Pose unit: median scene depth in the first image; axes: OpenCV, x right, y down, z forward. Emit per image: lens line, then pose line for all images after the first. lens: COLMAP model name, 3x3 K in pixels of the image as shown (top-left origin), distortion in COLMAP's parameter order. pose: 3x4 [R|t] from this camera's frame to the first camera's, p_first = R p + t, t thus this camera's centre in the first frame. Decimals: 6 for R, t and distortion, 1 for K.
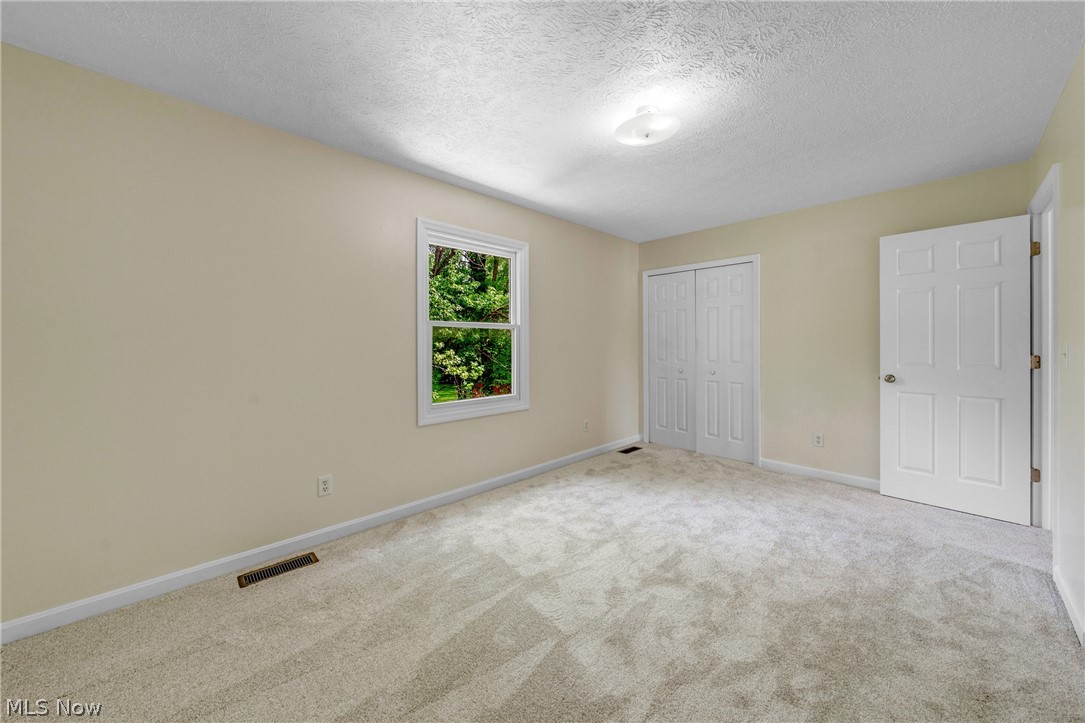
lens RADIAL K [[389.5, 0, 542.1], [0, 389.5, 344.1], [0, 0, 1]] dist [0.000409, 0.000018]
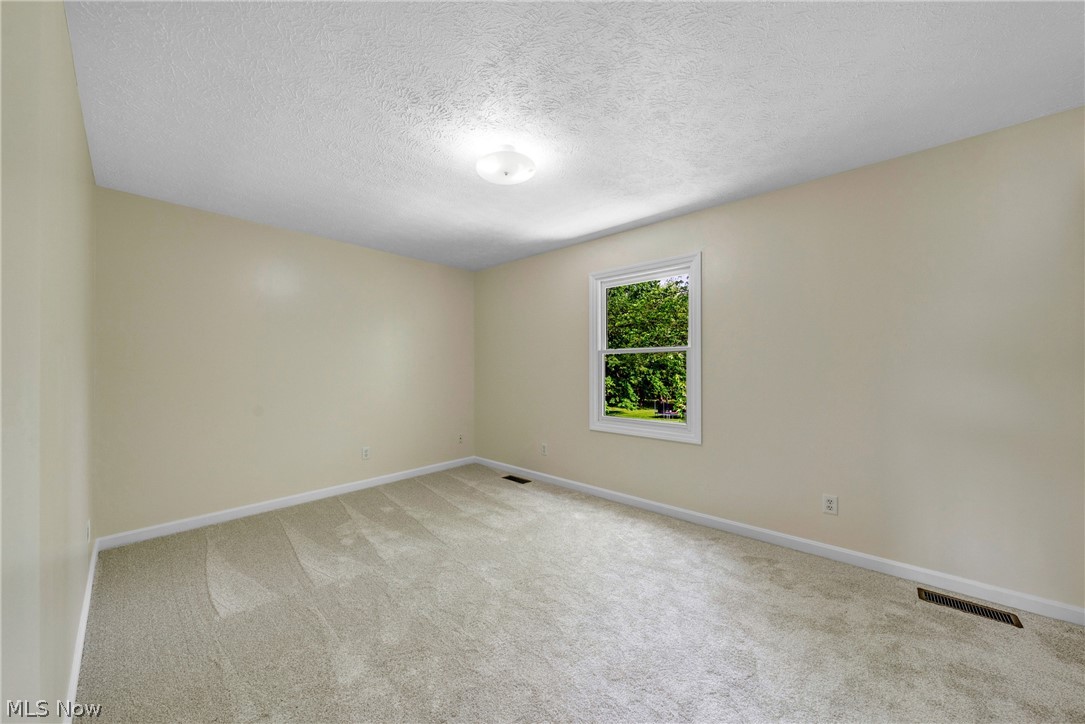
lens RADIAL K [[373.2, 0, 542.5], [0, 373.2, 362.0], [0, 0, 1]] dist [-0.000423, -0.000037]
pose [[0.092156, -0.004353, -0.995735, 0.807359], [-0.001117, 0.999989, -0.004475, -0.011435], [0.995744, 0.001525, 0.092150, 0.621172]]
